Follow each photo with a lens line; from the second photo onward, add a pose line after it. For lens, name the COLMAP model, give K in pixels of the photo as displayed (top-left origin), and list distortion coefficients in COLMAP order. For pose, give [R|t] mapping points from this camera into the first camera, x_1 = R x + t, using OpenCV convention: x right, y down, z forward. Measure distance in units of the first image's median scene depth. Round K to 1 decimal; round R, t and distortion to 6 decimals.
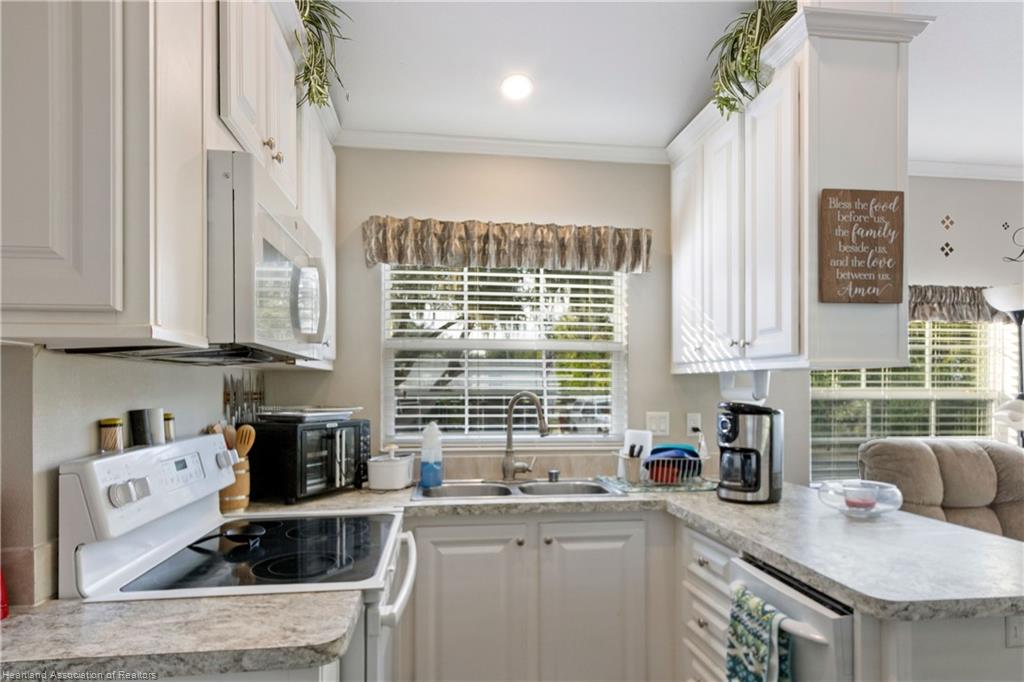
lens RADIAL K [[602.7, 0, 514.0], [0, 602.7, 387.2], [0, 0, 1]] dist [0.002585, 0.000330]
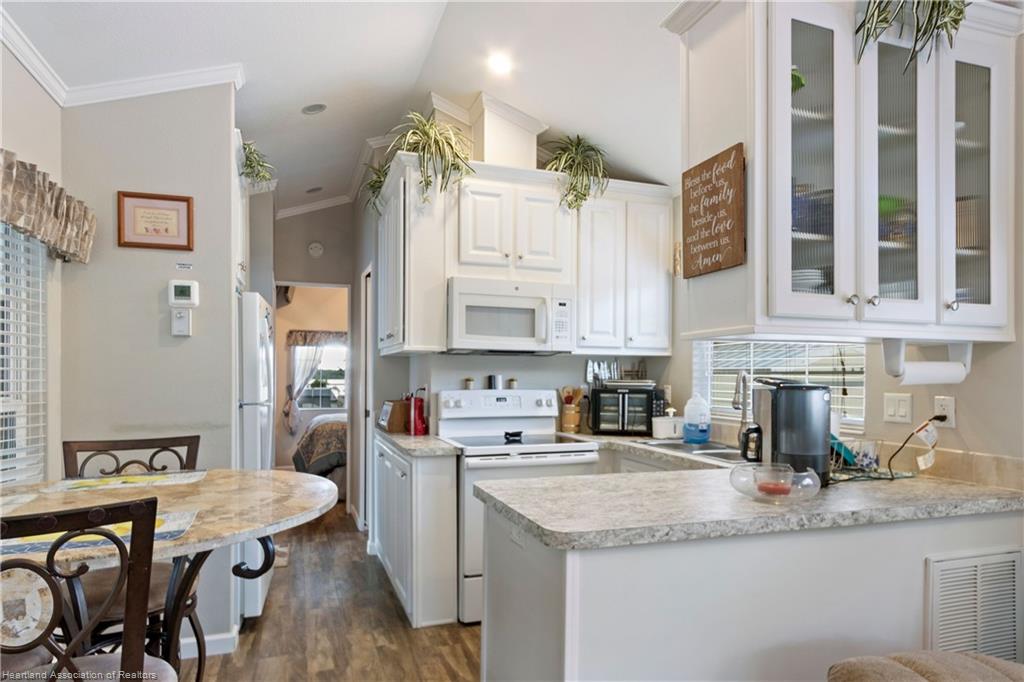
lens RADIAL K [[594.4, 0, 512.3], [0, 594.4, 371.3], [0, 0, 1]] dist [0.006895, 0.001299]
pose [[0.214321, -0.006139, -0.976744, 1.451189], [-0.004214, 0.999965, -0.007210, 0.030435], [0.976754, 0.005661, 0.214288, 0.472688]]
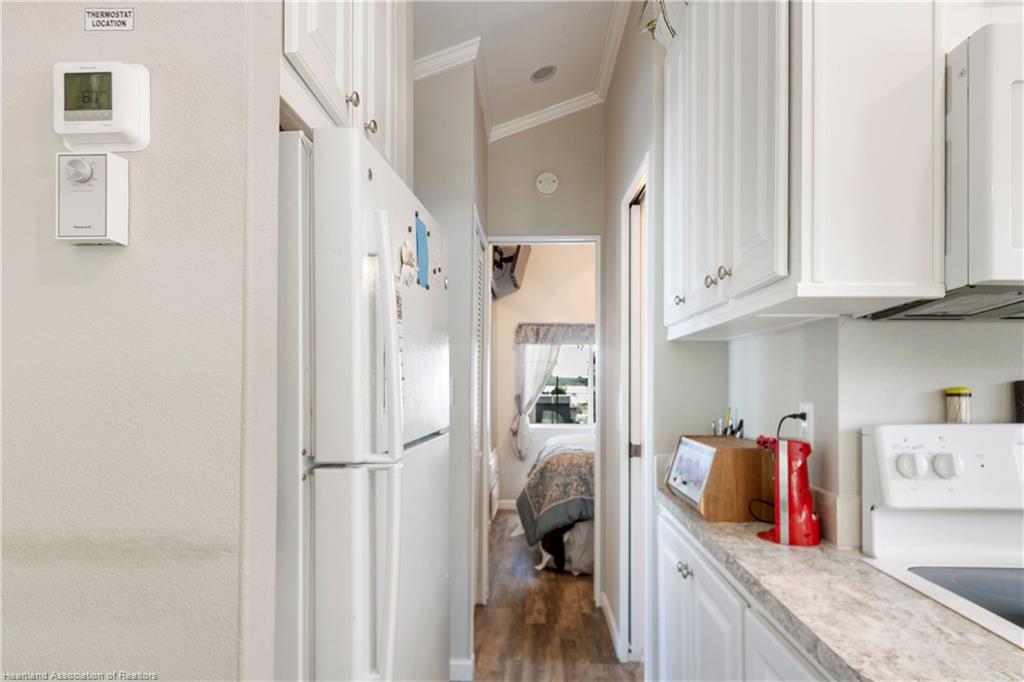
lens RADIAL K [[603.2, 0, 514.8], [0, 603.2, 371.5], [0, 0, 1]] dist [0.002263, 0.000531]
pose [[-0.169969, -0.018014, -0.985285, 0.261420], [-0.005072, 0.999836, -0.017405, 0.035523], [0.985436, 0.002039, -0.170032, 0.376875]]
